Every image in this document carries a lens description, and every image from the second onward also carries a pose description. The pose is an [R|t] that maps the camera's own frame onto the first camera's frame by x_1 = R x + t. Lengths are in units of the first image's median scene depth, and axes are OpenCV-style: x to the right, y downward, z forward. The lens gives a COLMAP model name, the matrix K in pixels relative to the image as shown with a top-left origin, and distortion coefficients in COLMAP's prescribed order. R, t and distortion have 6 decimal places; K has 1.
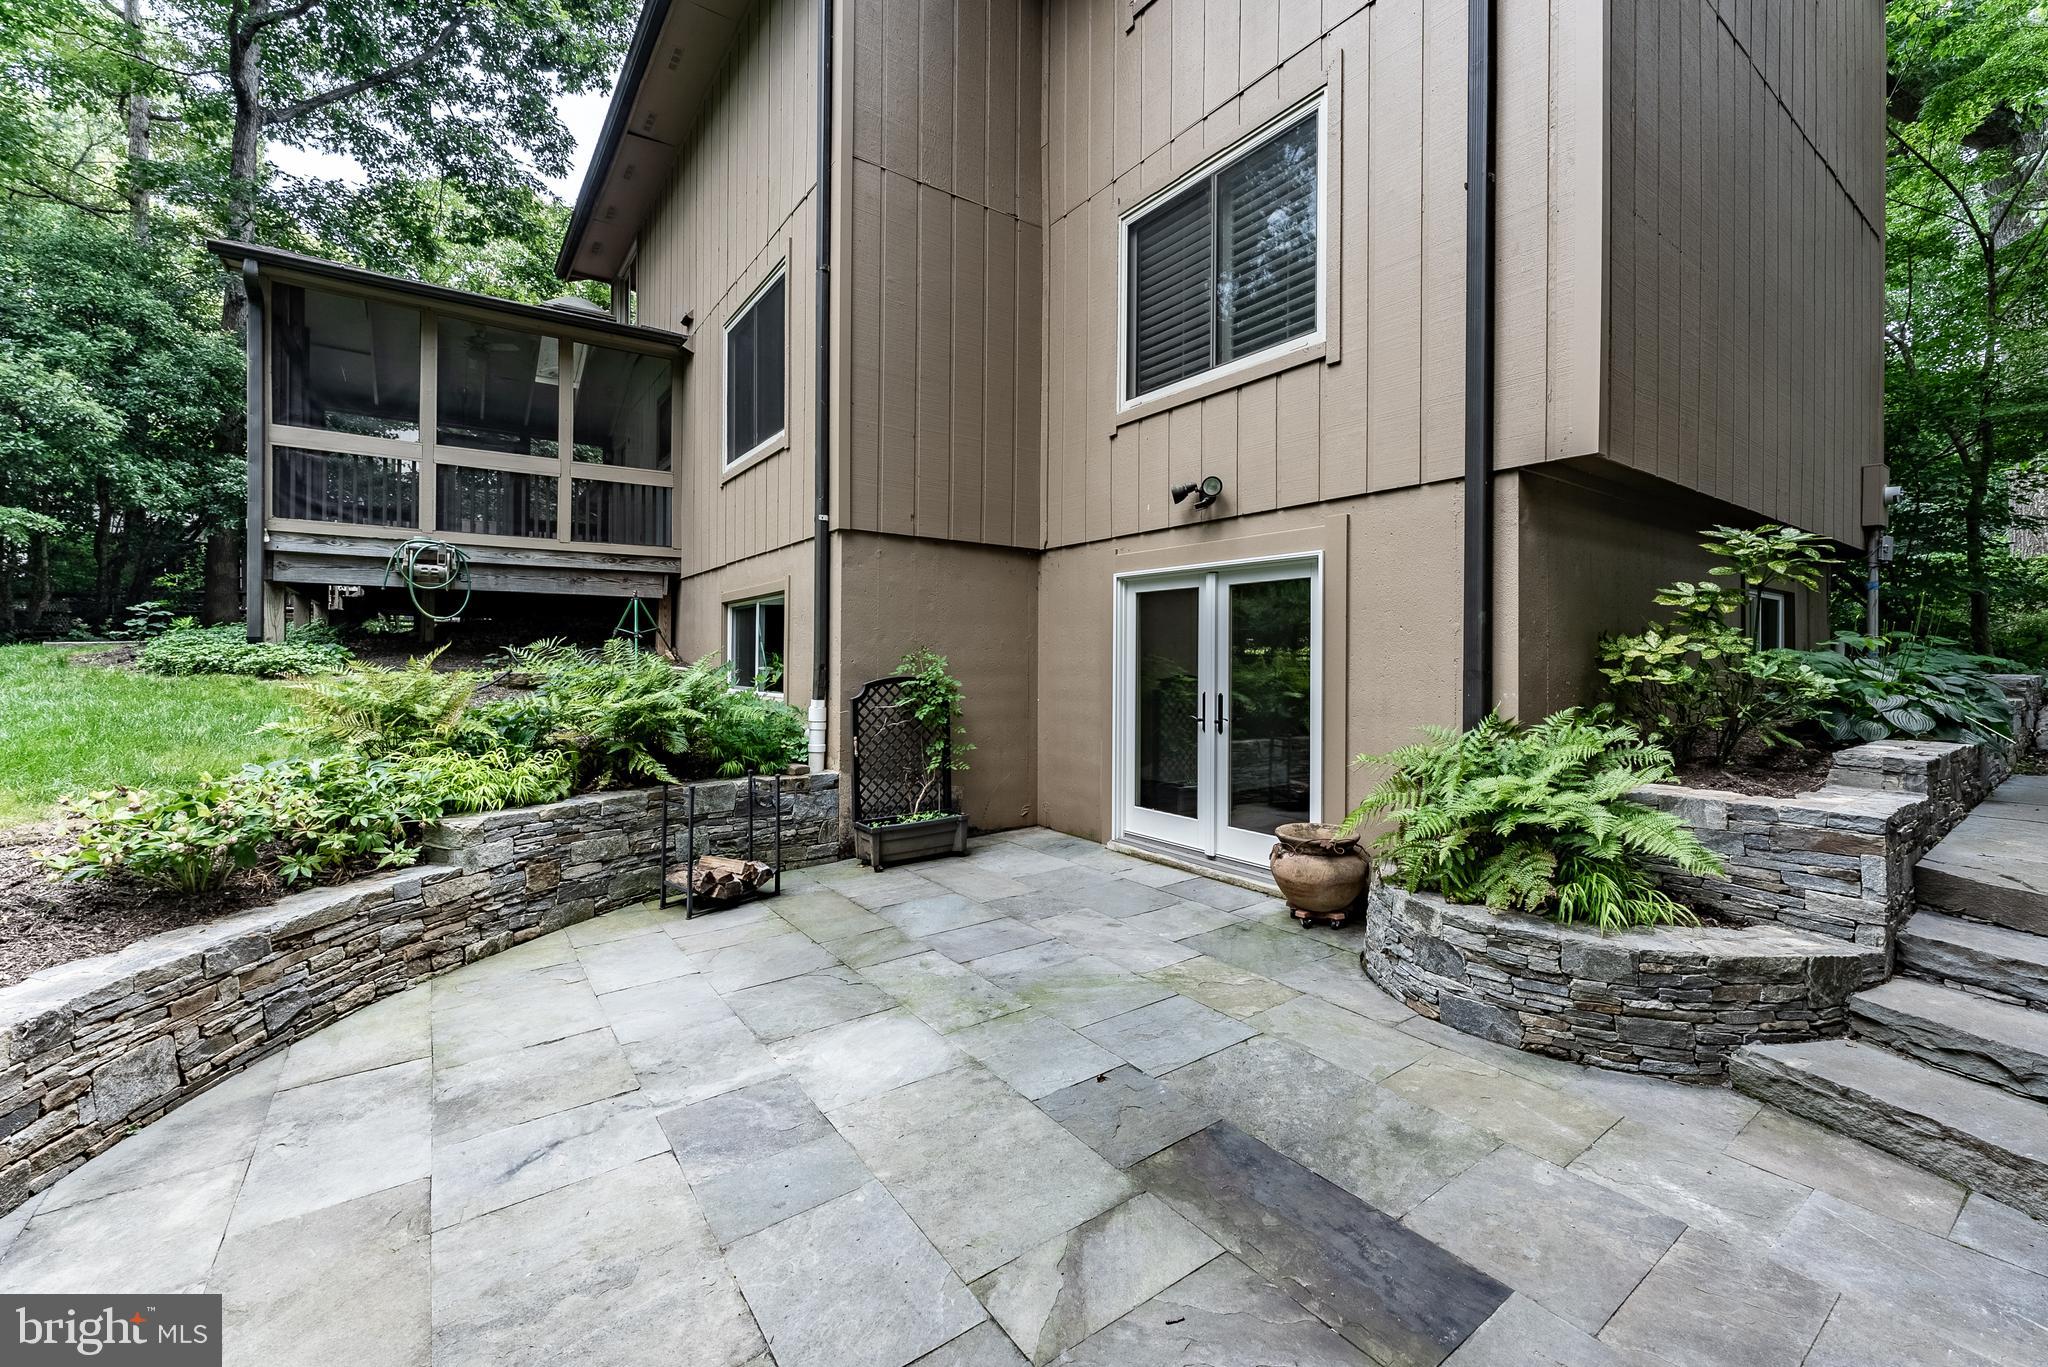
lens RADIAL K [[808.4, 0, 1054.2], [0, 808.4, 652.8], [0, 0, 1]] dist [-0.001016, 0.000066]
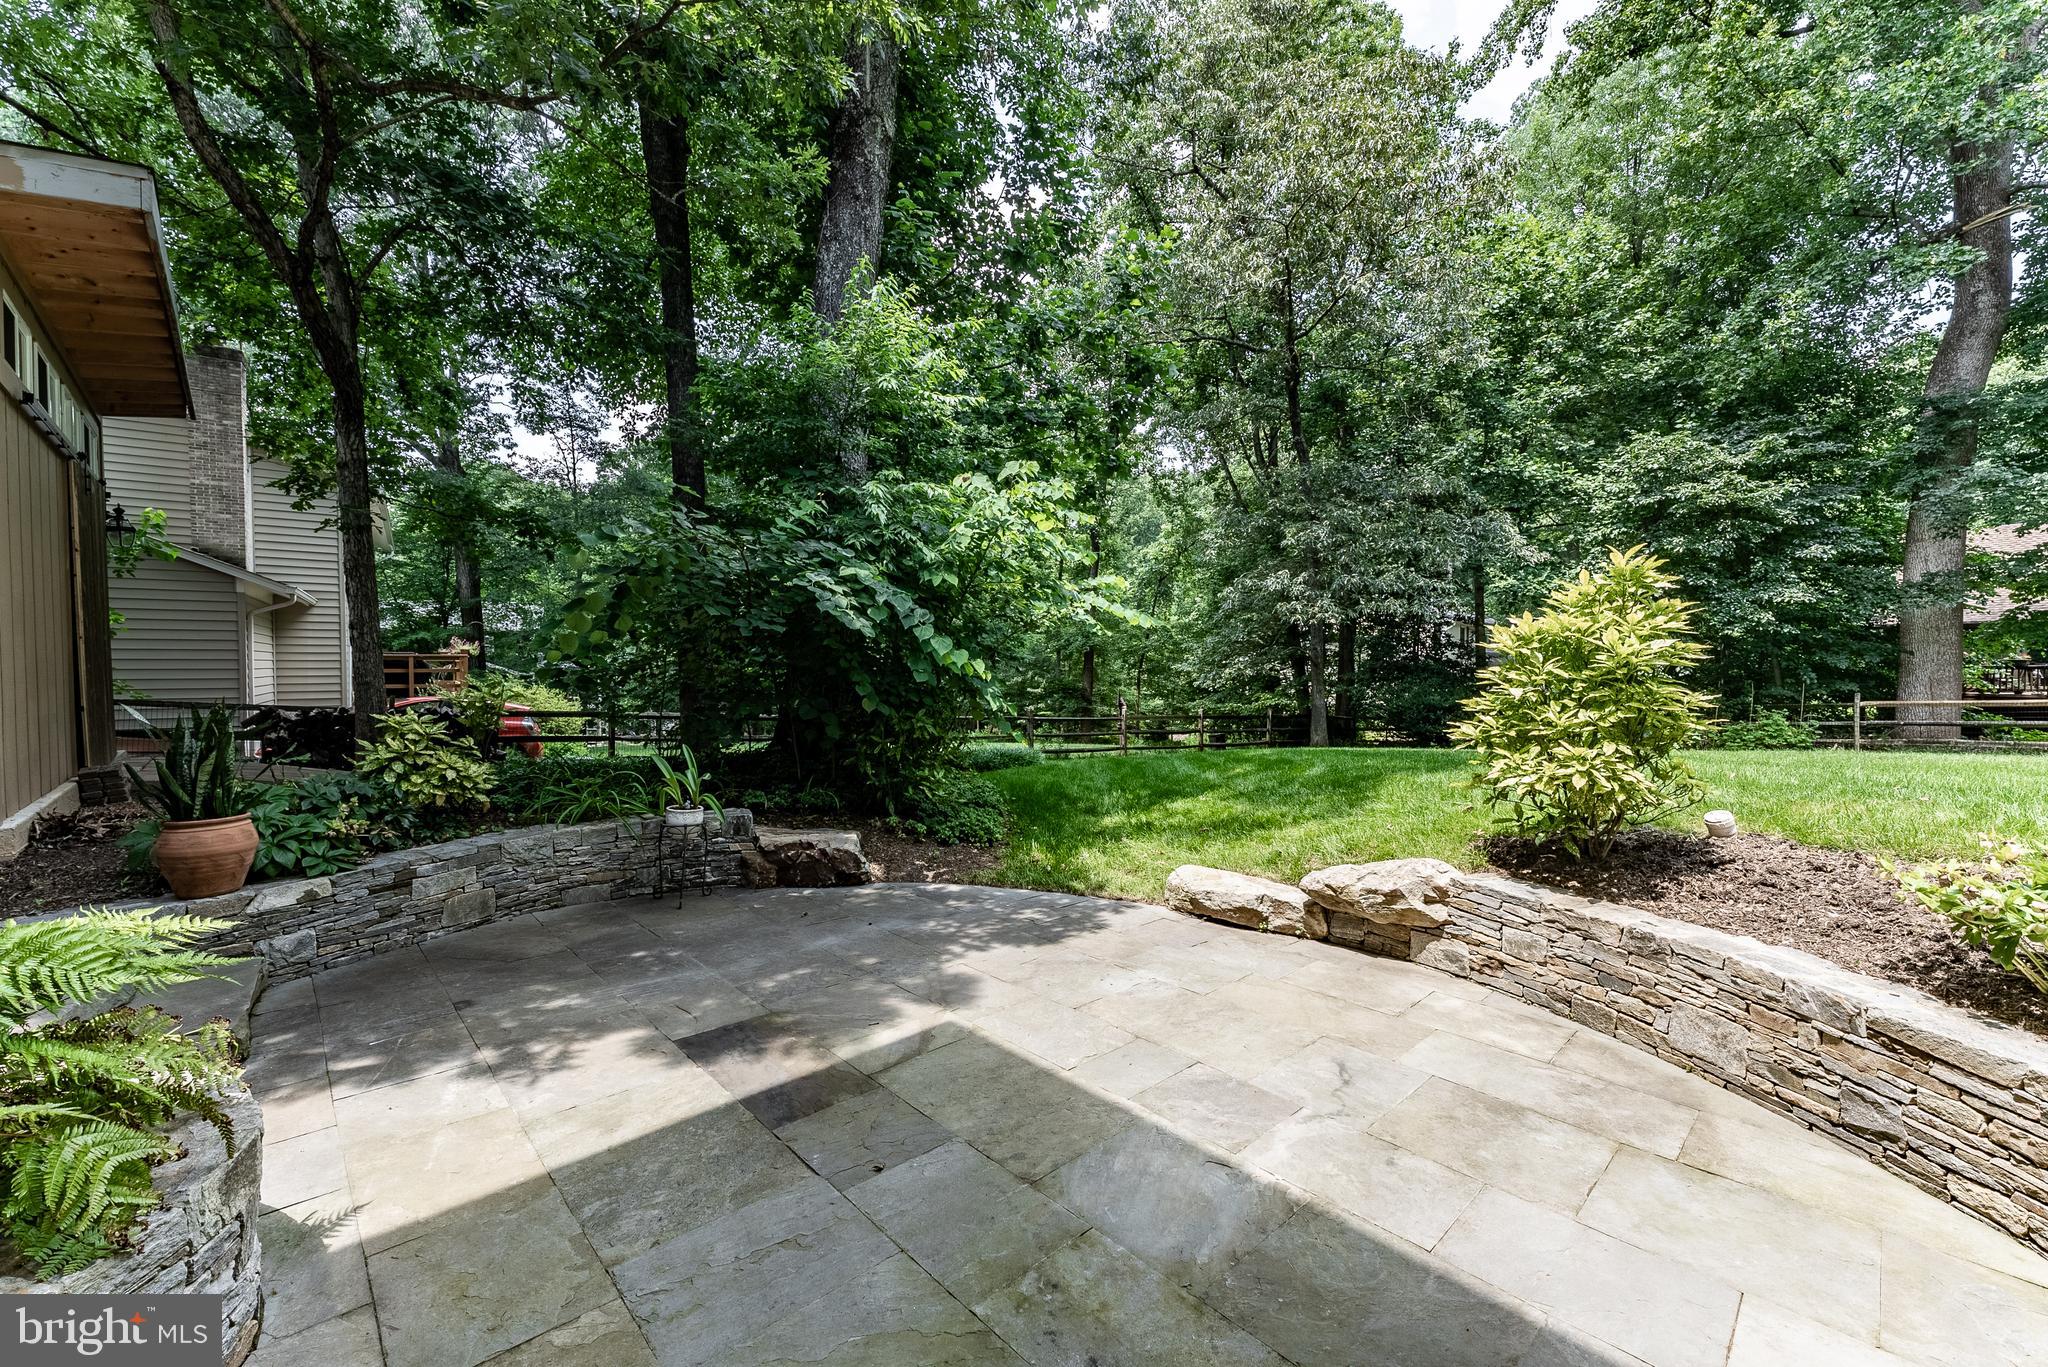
lens RADIAL K [[889.0, 0, 1025.8], [0, 889.0, 686.3], [0, 0, 1]] dist [-0.001820, -0.000336]
pose [[-0.996851, 0.000918, -0.079292, -0.016775], [-0.000573, 0.999823, 0.018785, -0.008285], [0.079295, 0.018771, -0.996674, 1.293431]]
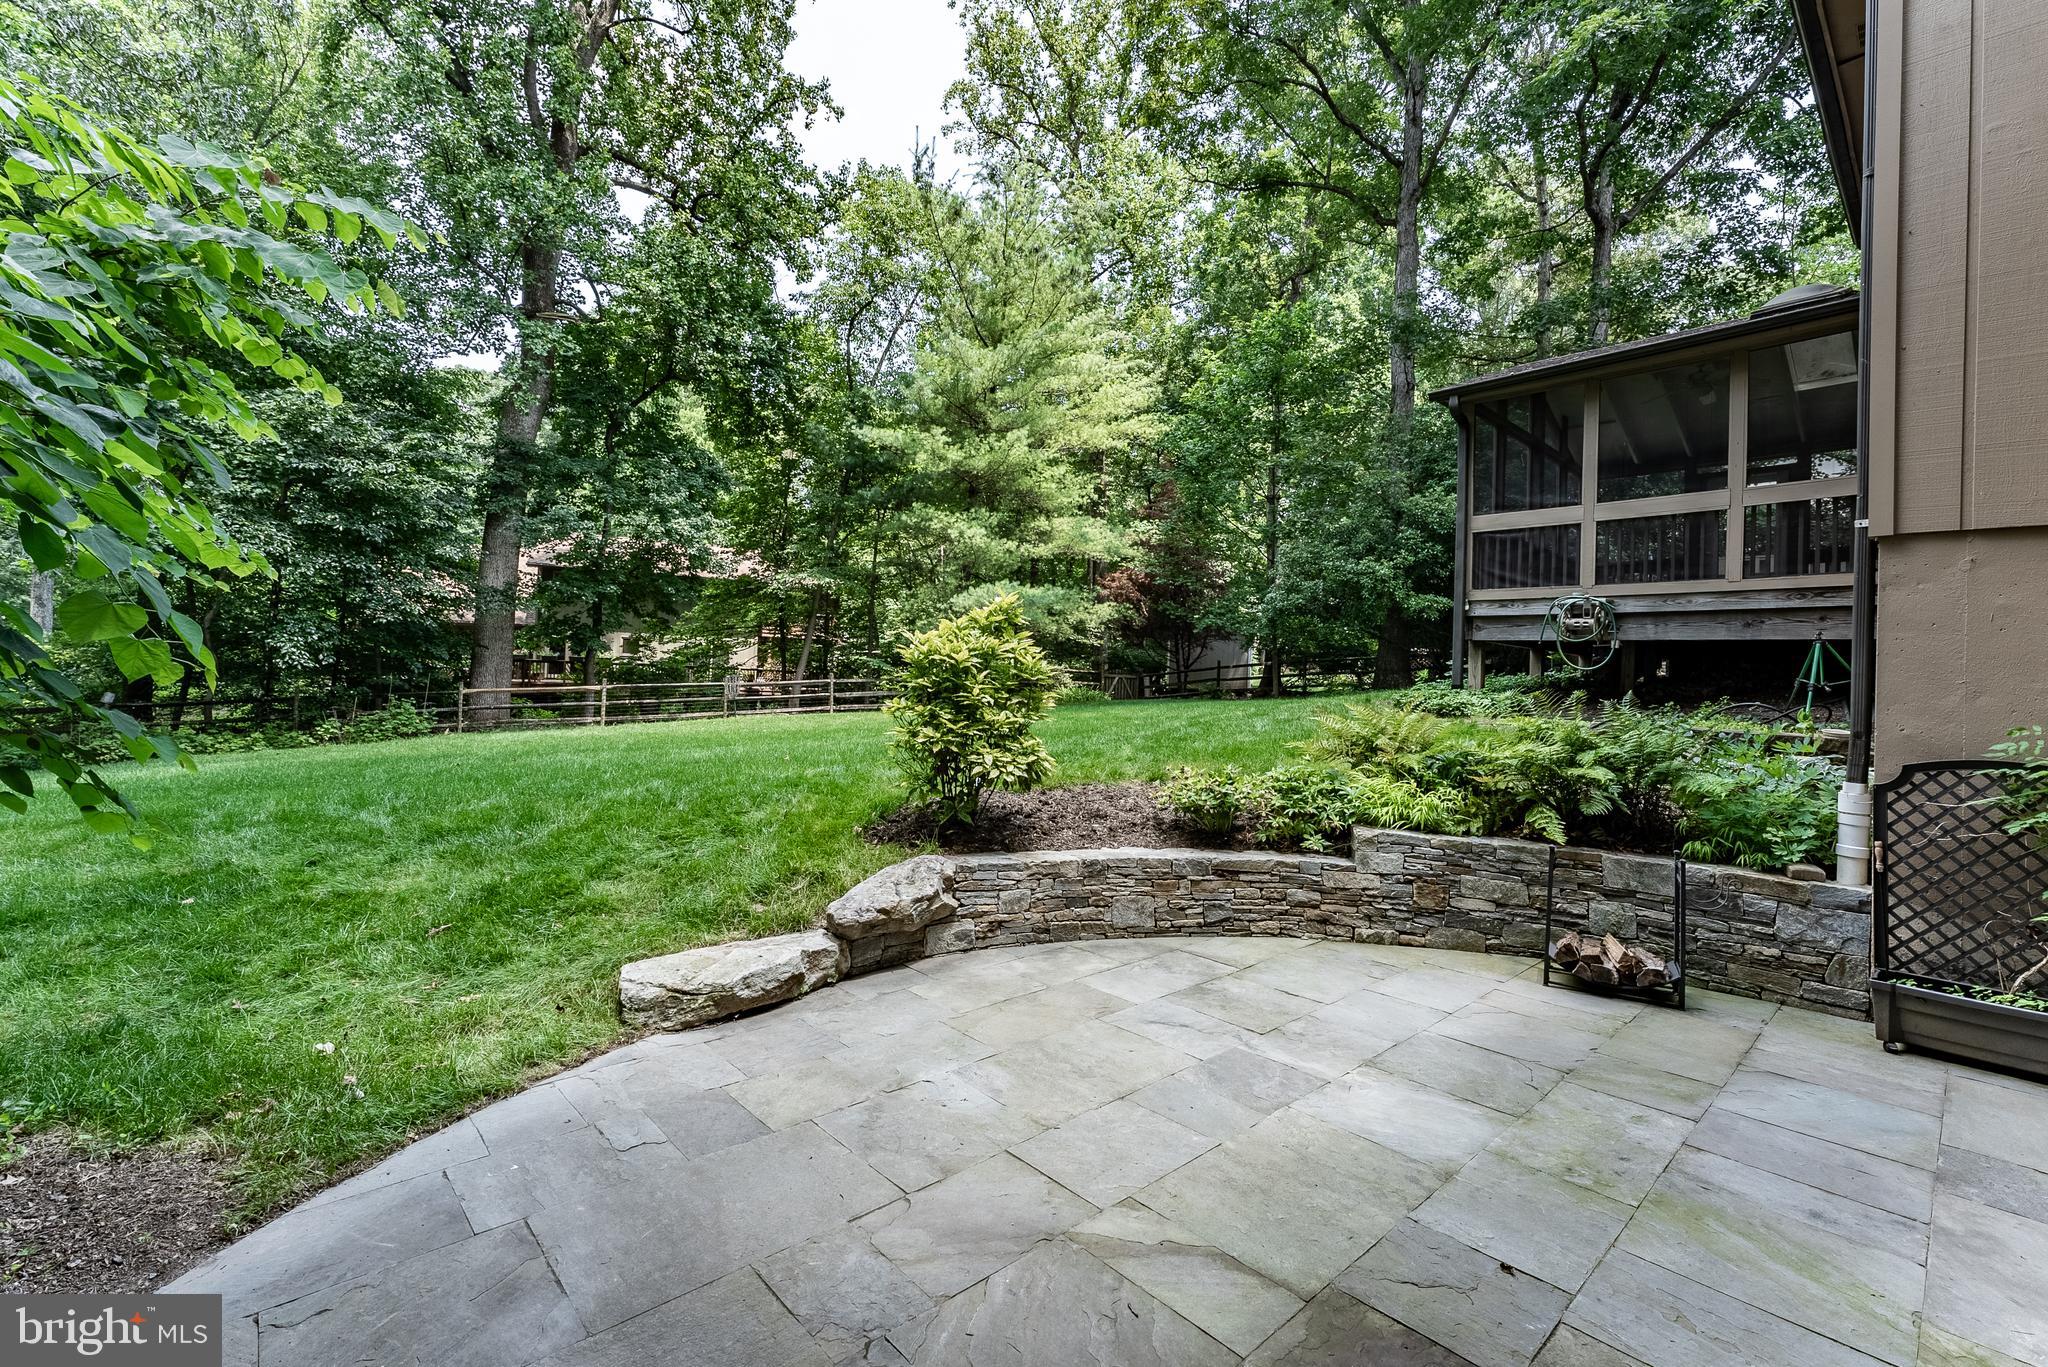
lens RADIAL K [[889.0, 0, 1037.4], [0, 889.0, 644.3], [0, 0, 1]] dist [-0.001820, -0.000336]
pose [[0.124988, -0.034799, -0.991548, 0.565139], [-0.032127, 0.998719, -0.039100, -0.012481], [0.991638, 0.036743, 0.123710, 0.283702]]
